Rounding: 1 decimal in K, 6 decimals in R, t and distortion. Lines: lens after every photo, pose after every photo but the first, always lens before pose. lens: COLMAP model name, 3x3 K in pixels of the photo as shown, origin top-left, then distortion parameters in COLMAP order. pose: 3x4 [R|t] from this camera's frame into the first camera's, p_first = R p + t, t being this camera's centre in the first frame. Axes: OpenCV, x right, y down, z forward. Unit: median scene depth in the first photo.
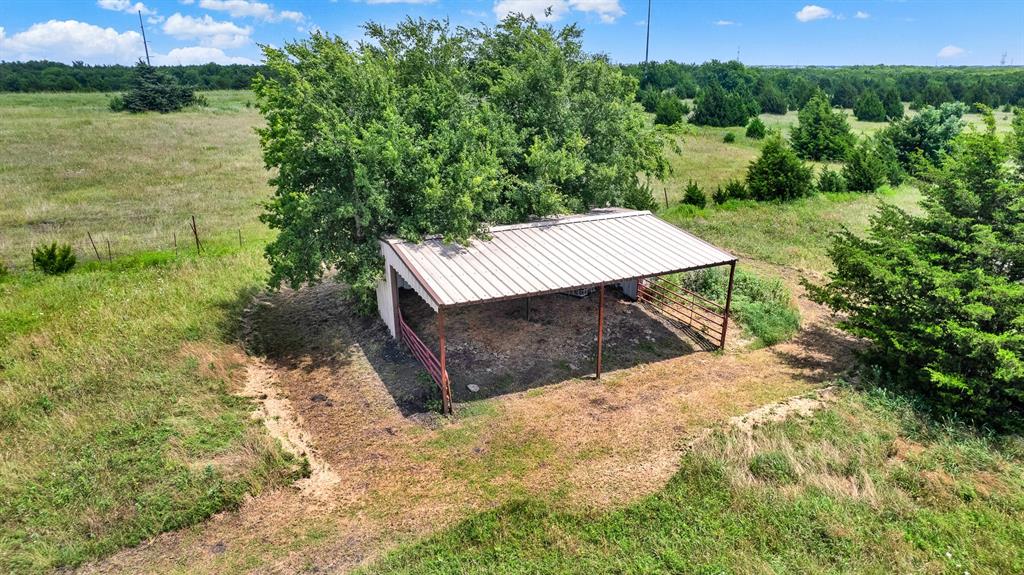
lens RADIAL K [[649.8, 0, 511.2], [0, 649.8, 283.3], [0, 0, 1]] dist [-0.025766, 0.002965]
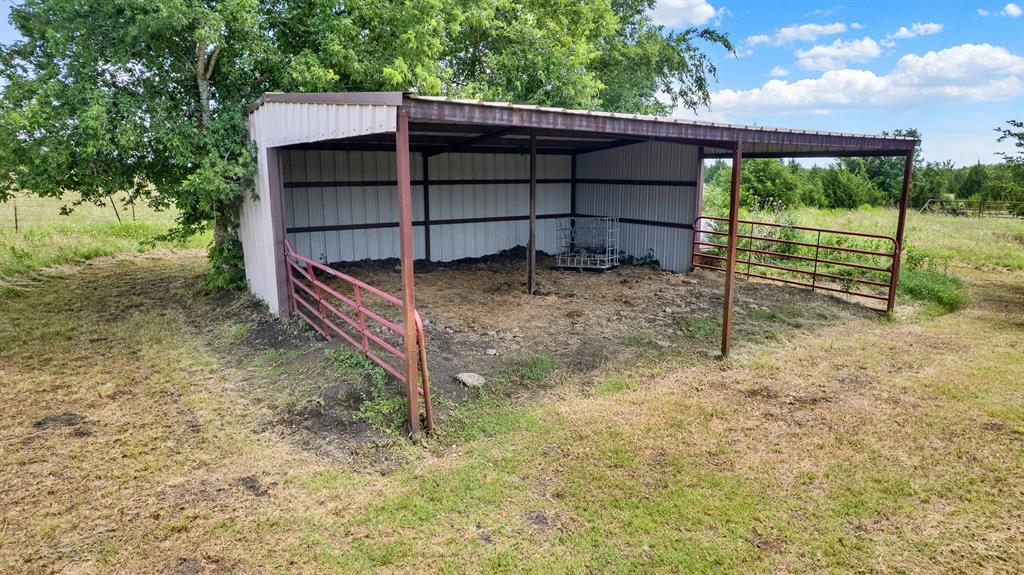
lens RADIAL K [[649.8, 0, 511.1], [0, 649.8, 291.3], [0, 0, 1]] dist [-0.025766, 0.002965]
pose [[0.987548, -0.028177, 0.154775, -0.098148], [0.050030, 0.989004, -0.139172, 0.168761], [-0.149152, 0.145182, 0.978098, 0.598384]]
